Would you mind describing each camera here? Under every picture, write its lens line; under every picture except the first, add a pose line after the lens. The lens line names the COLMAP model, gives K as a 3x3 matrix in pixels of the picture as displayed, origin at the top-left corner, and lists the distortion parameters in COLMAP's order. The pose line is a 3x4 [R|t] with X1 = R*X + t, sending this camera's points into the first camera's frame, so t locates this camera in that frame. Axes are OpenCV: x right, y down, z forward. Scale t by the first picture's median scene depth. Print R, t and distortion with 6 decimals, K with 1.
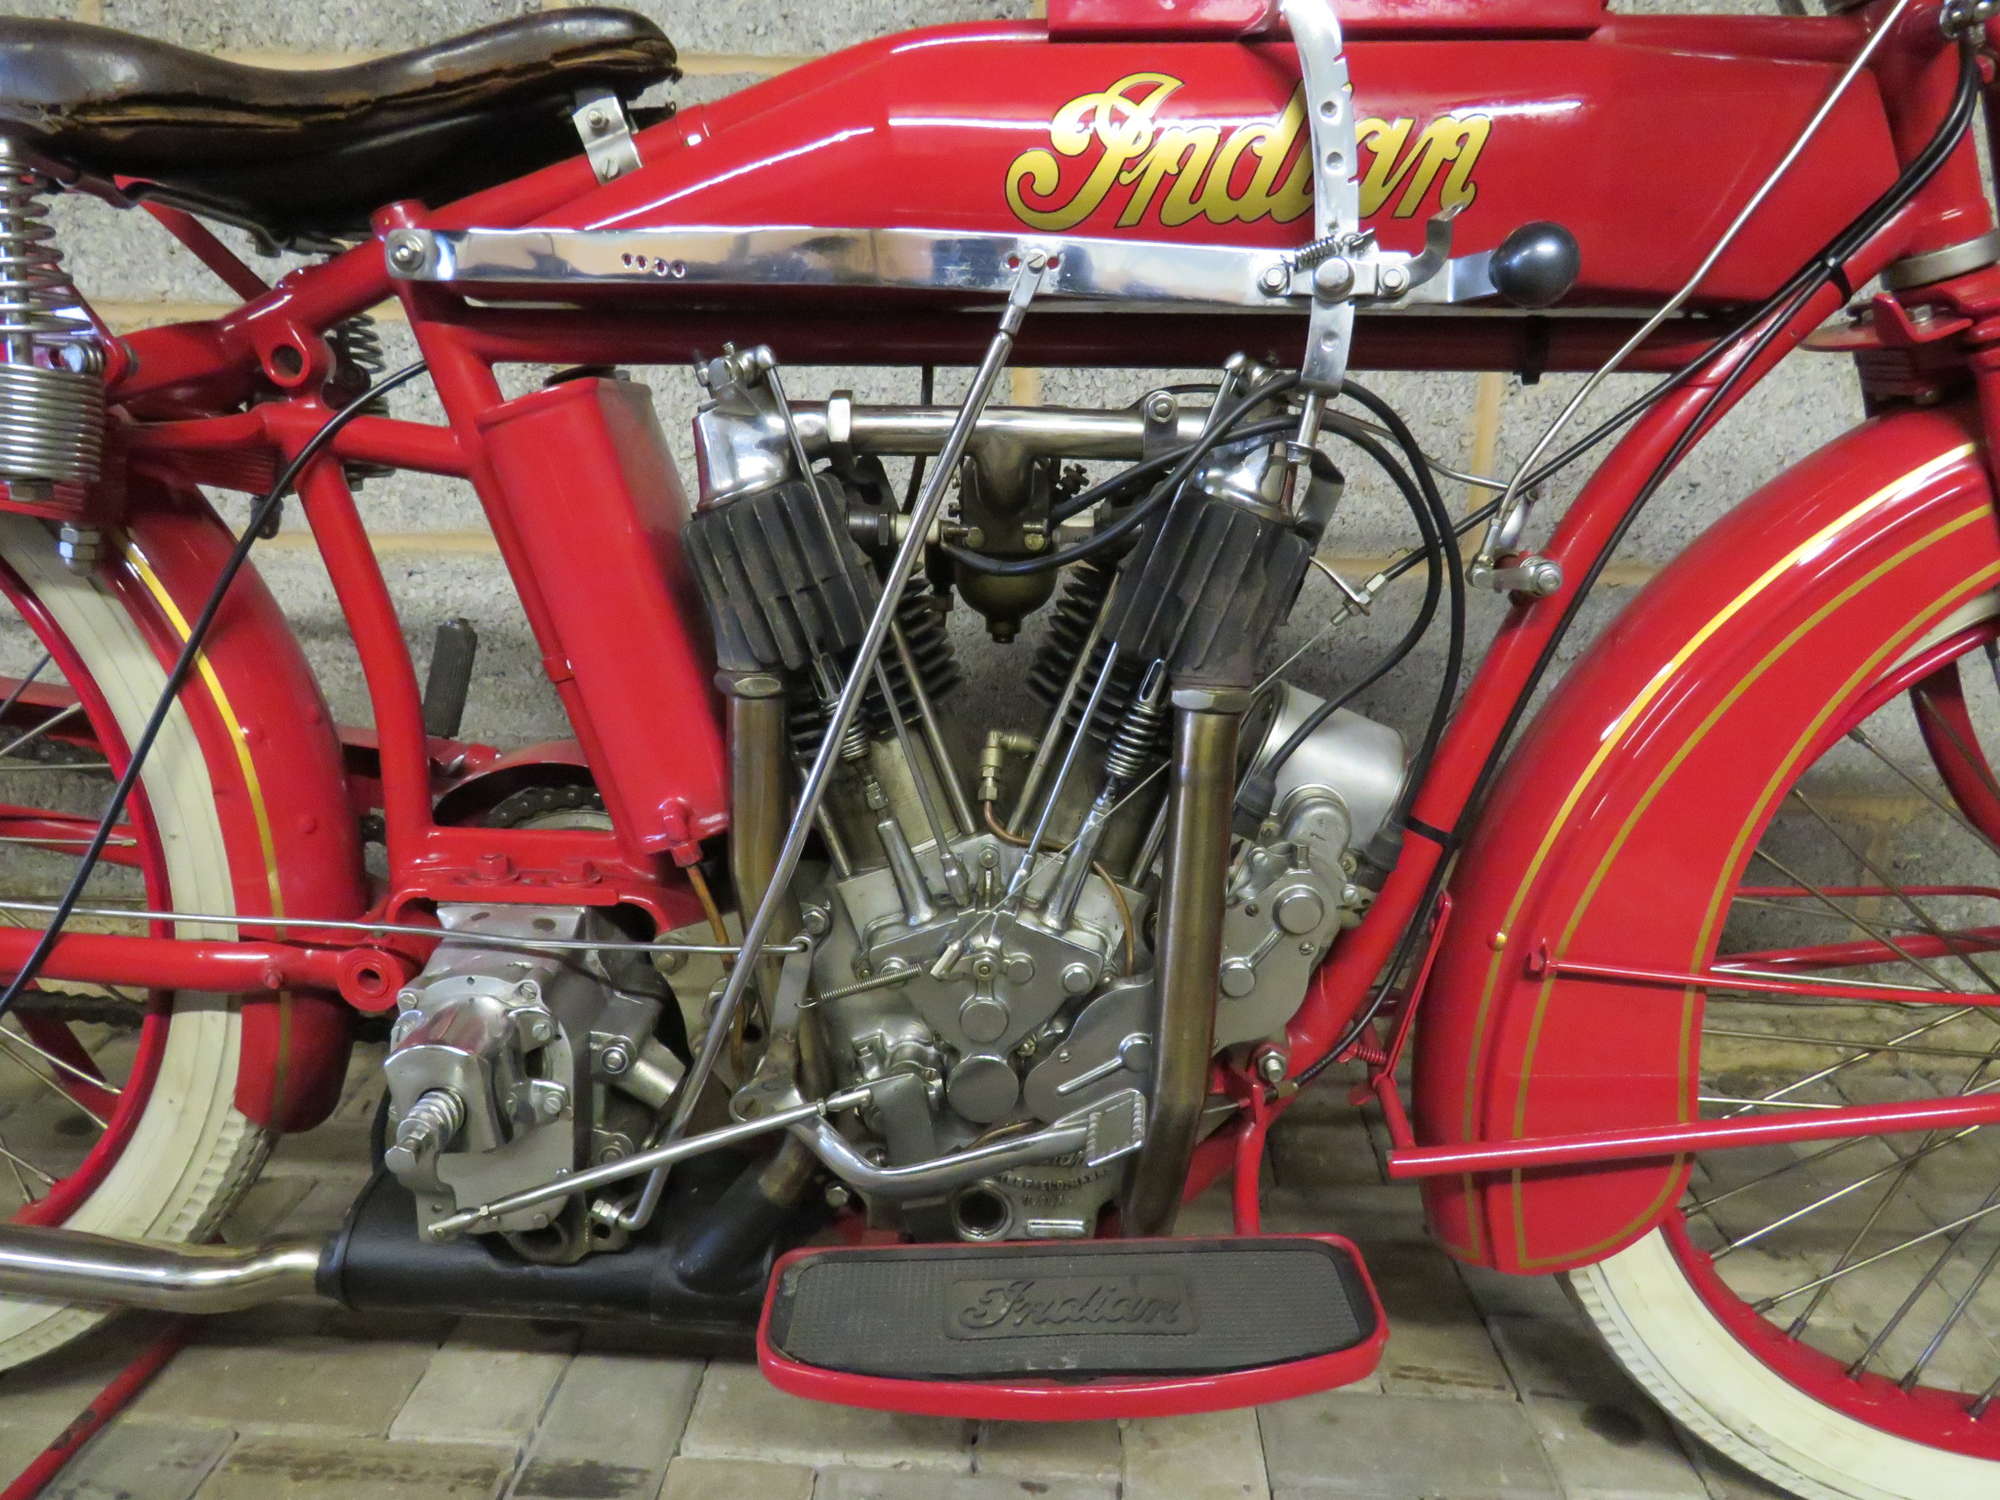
lens RADIAL K [[1409.3, 0, 1001.7], [0, 1409.3, 751.1], [0, 0, 1]] dist [-0.040047, 0.023990]
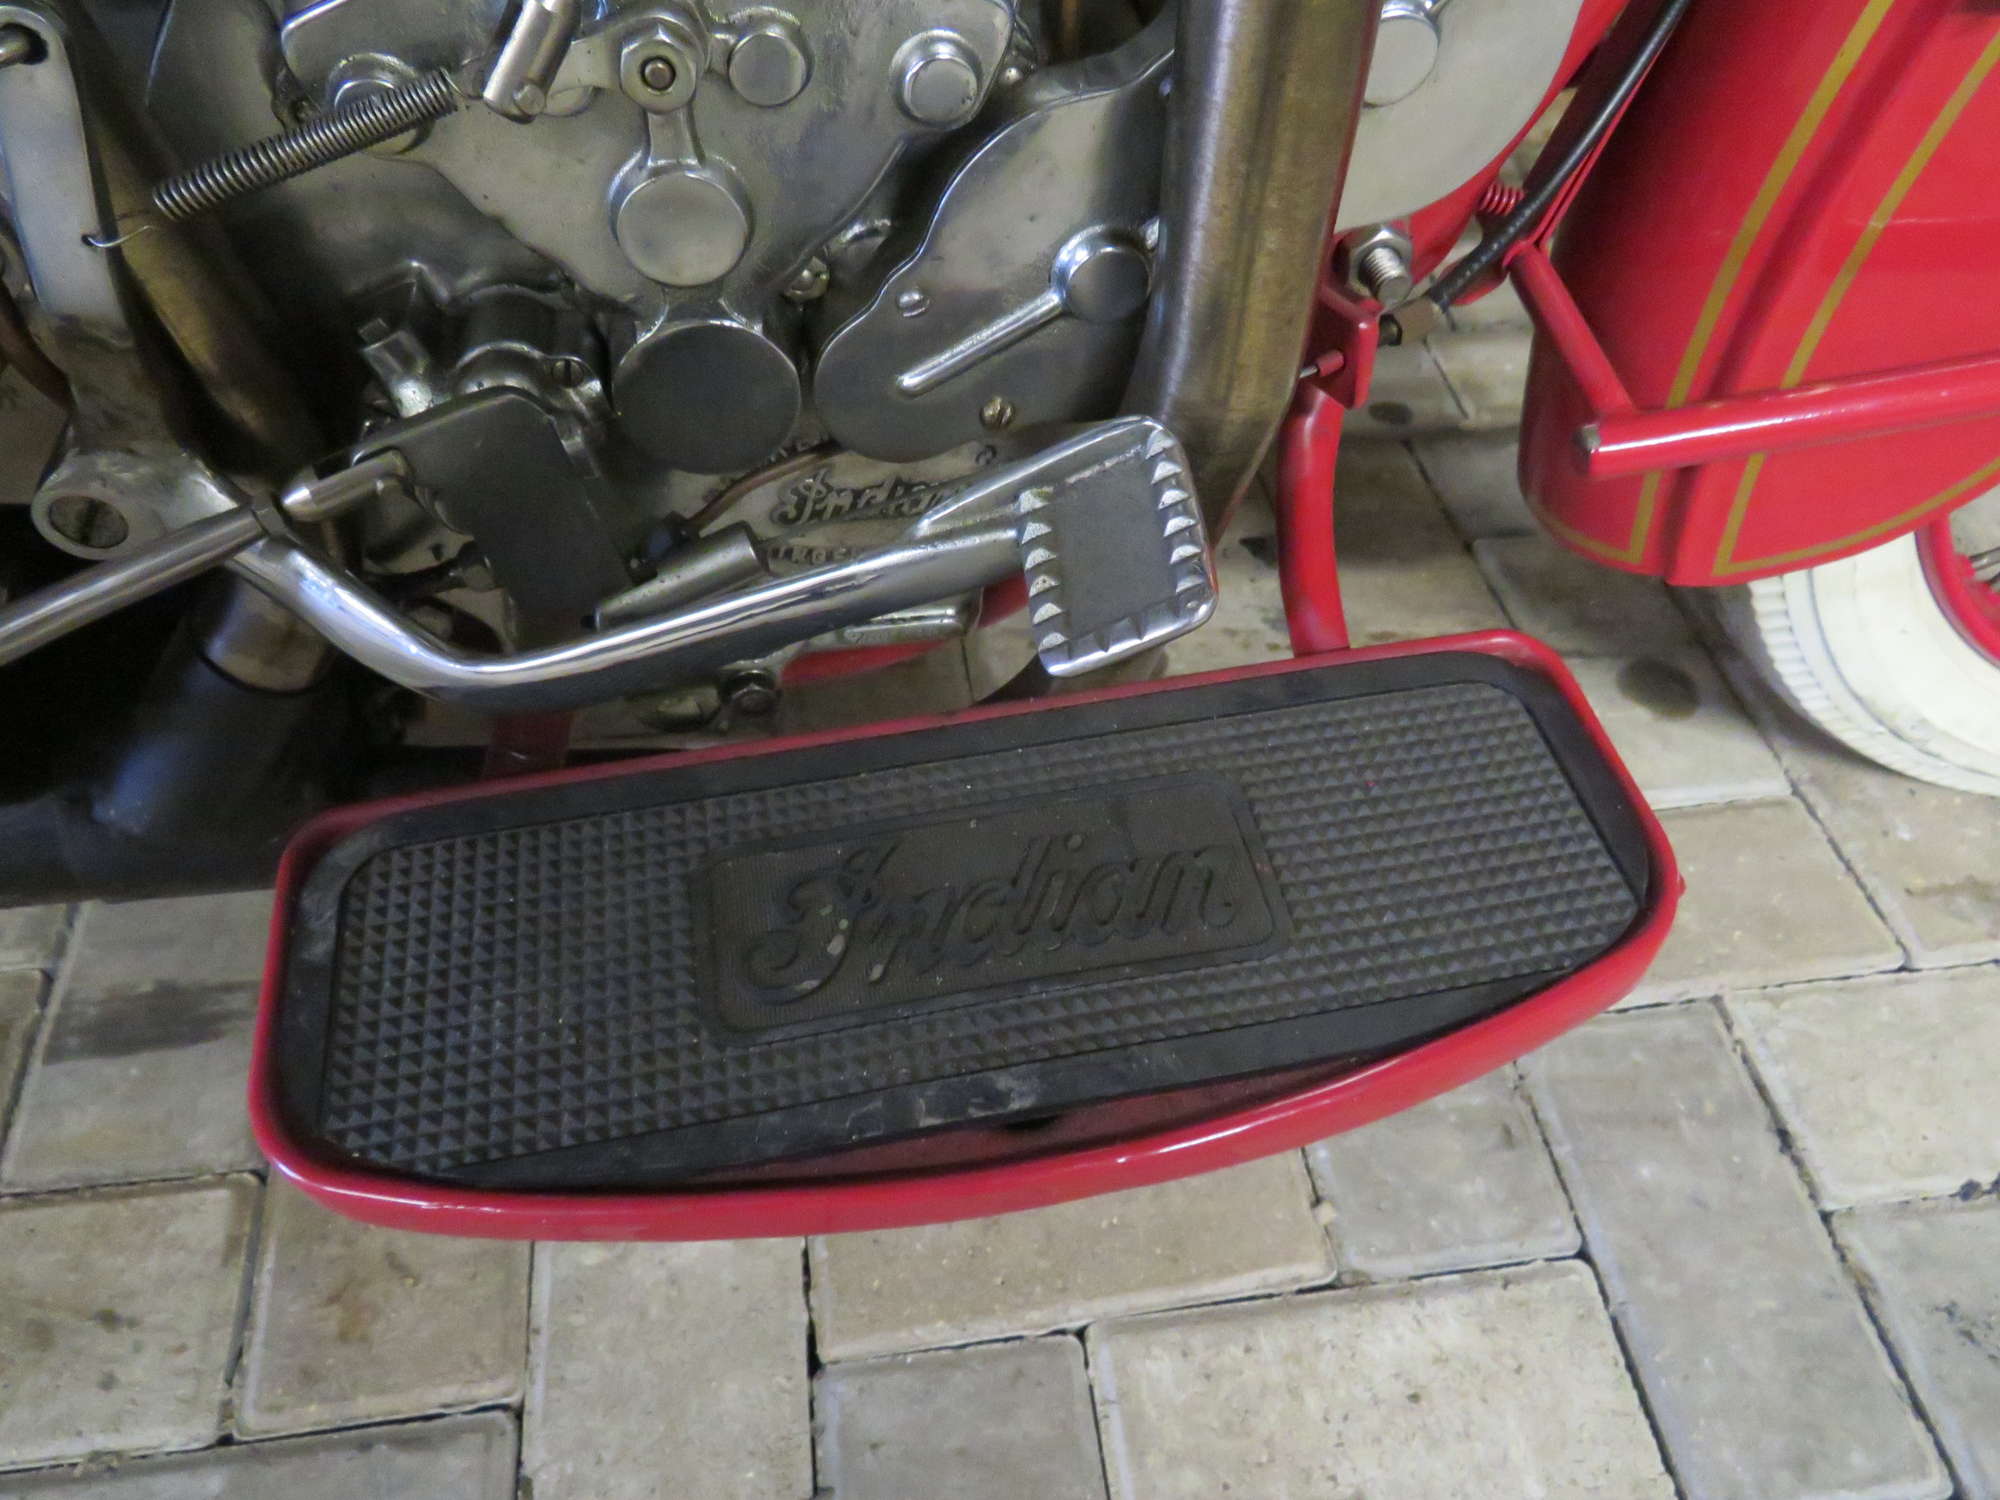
lens RADIAL K [[1409.3, 0, 991.5], [0, 1409.3, 756.3], [0, 0, 1]] dist [-0.040047, 0.023990]
pose [[0.982567, -0.135102, 0.127711, 0.000682], [0.033064, 0.802991, 0.595074, 0.089423], [-0.182946, -0.580477, 0.793459, 0.615352]]
